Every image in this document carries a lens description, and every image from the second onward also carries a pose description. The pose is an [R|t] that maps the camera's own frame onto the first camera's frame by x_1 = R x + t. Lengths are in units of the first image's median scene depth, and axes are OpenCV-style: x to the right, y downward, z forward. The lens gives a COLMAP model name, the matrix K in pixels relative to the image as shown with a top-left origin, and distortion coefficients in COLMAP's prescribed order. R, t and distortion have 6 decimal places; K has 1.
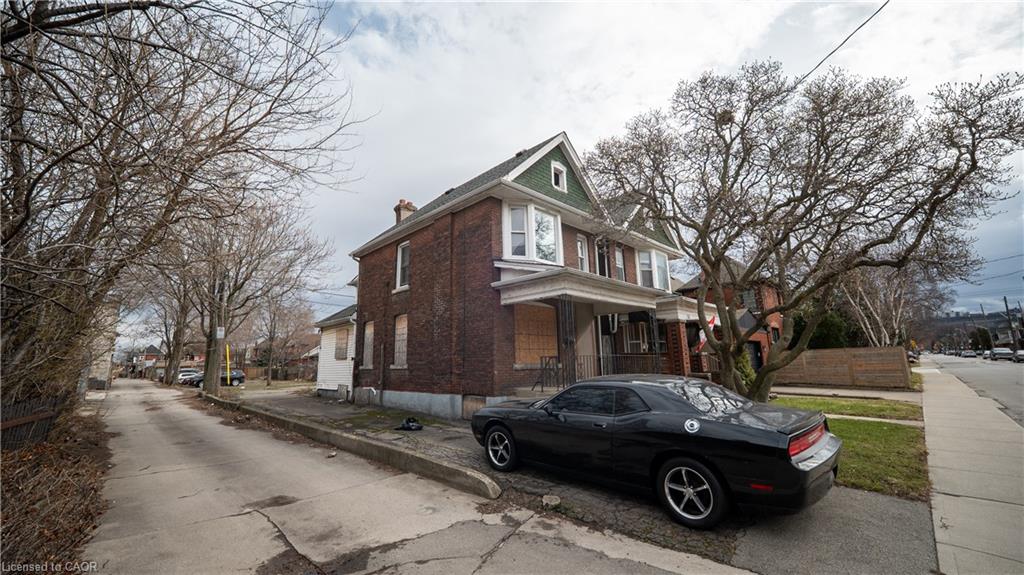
lens RADIAL K [[407.4, 0, 510.7], [0, 407.4, 282.7], [0, 0, 1]] dist [-0.014950, 0.000021]
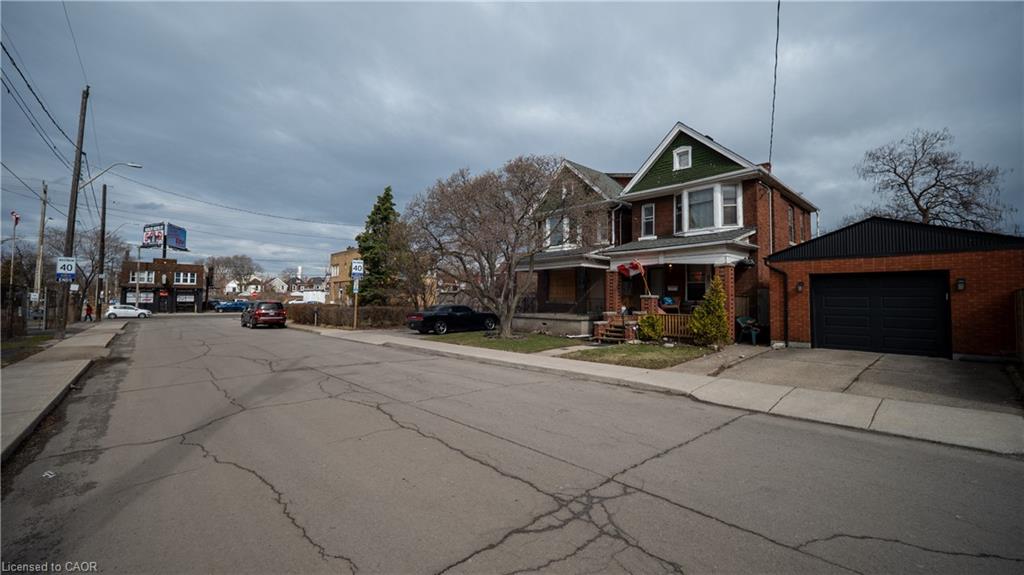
lens RADIAL K [[407.4, 0, 510.7], [0, 407.4, 282.7], [0, 0, 1]] dist [-0.014950, 0.000021]
pose [[-0.060684, -0.018502, -0.997986, 1.147564], [0.180682, 0.983108, -0.029212, 0.051738], [0.981668, -0.182091, -0.056316, 0.377195]]
